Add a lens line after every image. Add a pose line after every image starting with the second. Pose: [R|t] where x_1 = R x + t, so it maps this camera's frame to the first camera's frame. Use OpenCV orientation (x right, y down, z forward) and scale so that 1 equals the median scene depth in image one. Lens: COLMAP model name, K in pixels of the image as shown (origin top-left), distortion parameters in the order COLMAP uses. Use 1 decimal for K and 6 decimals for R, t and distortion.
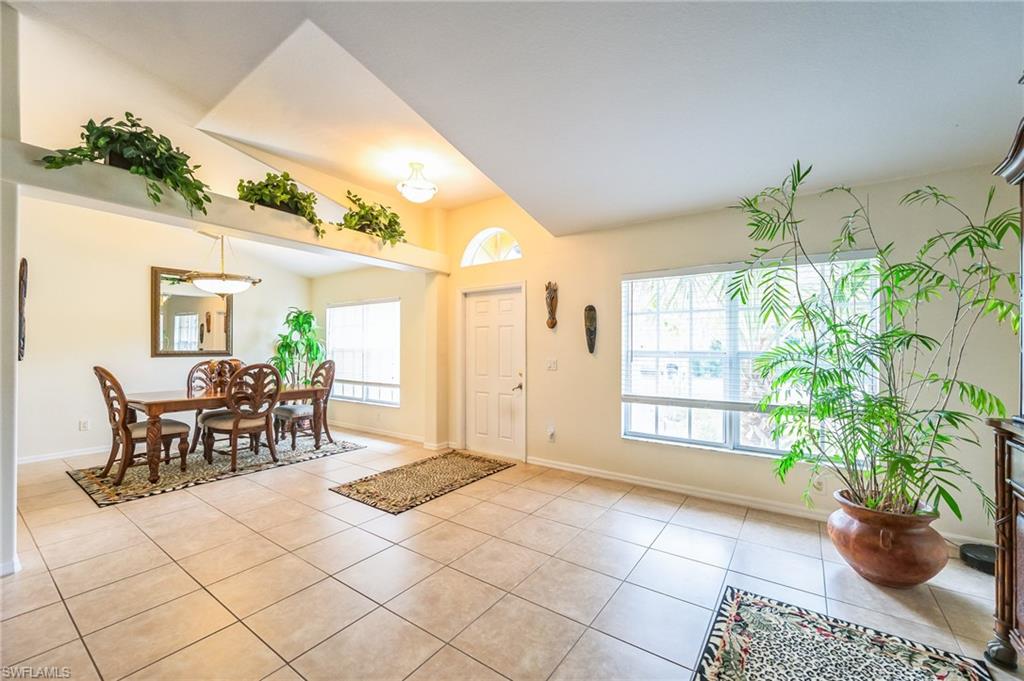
lens RADIAL K [[411.2, 0, 514.7], [0, 411.2, 342.7], [0, 0, 1]] dist [0.000954, -0.000252]
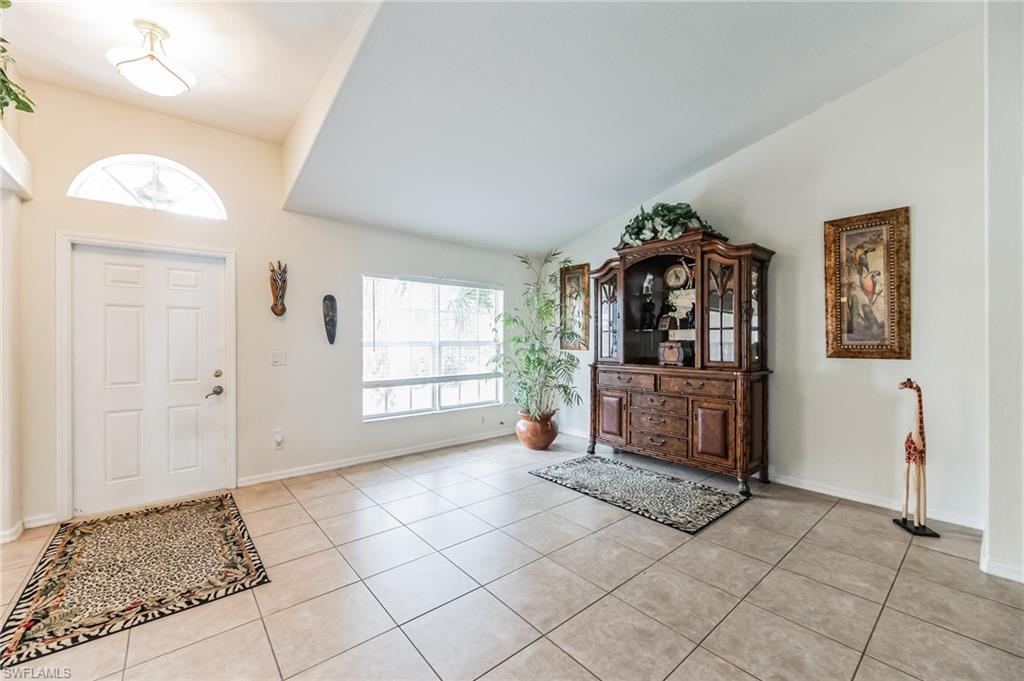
lens RADIAL K [[411.2, 0, 509.0], [0, 411.2, 341.8], [0, 0, 1]] dist [0.000954, -0.000252]
pose [[0.252517, -0.002486, 0.967589, -0.675363], [-0.002312, 0.999992, 0.003172, 0.016340], [-0.967590, -0.003038, 0.252509, 0.358397]]
